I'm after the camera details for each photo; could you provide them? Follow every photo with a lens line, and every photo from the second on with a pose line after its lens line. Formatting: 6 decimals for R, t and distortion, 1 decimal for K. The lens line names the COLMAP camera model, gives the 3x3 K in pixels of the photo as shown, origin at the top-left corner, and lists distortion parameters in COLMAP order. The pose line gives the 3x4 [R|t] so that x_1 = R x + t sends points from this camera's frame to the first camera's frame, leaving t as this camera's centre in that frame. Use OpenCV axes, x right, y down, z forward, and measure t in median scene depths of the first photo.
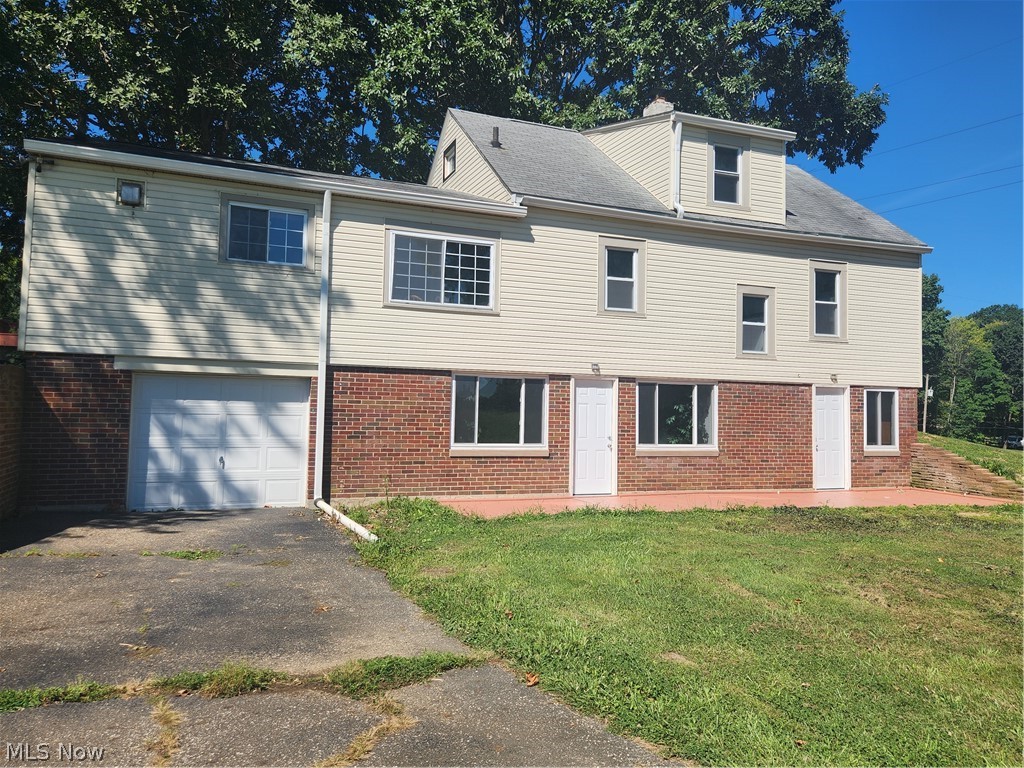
lens RADIAL K [[787.0, 0, 512.0], [0, 787.0, 384.0], [0, 0, 1]] dist [0.079112, -0.086290]
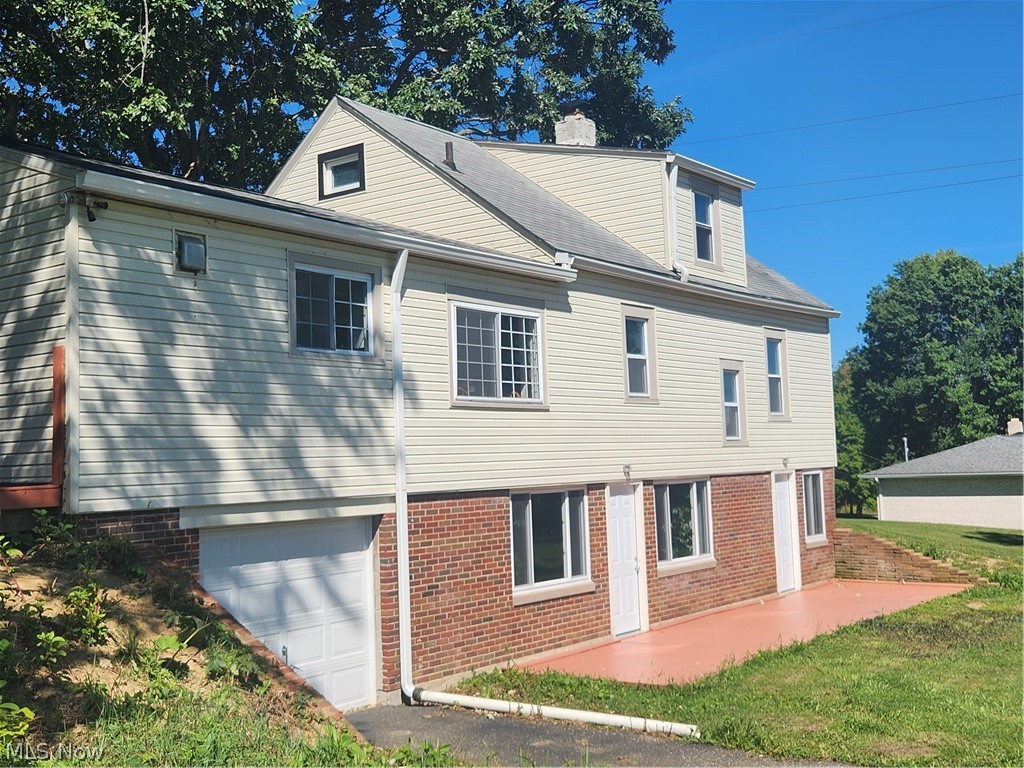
lens RADIAL K [[1222.1, 0, 512.0], [0, 1222.1, 384.0], [0, 0, 1]] dist [0.028019, -0.003634]
pose [[0.847221, -0.014418, 0.531045, -0.658700], [0.030154, 0.999325, -0.020977, -0.087770], [-0.530384, 0.033785, 0.847084, 0.025031]]
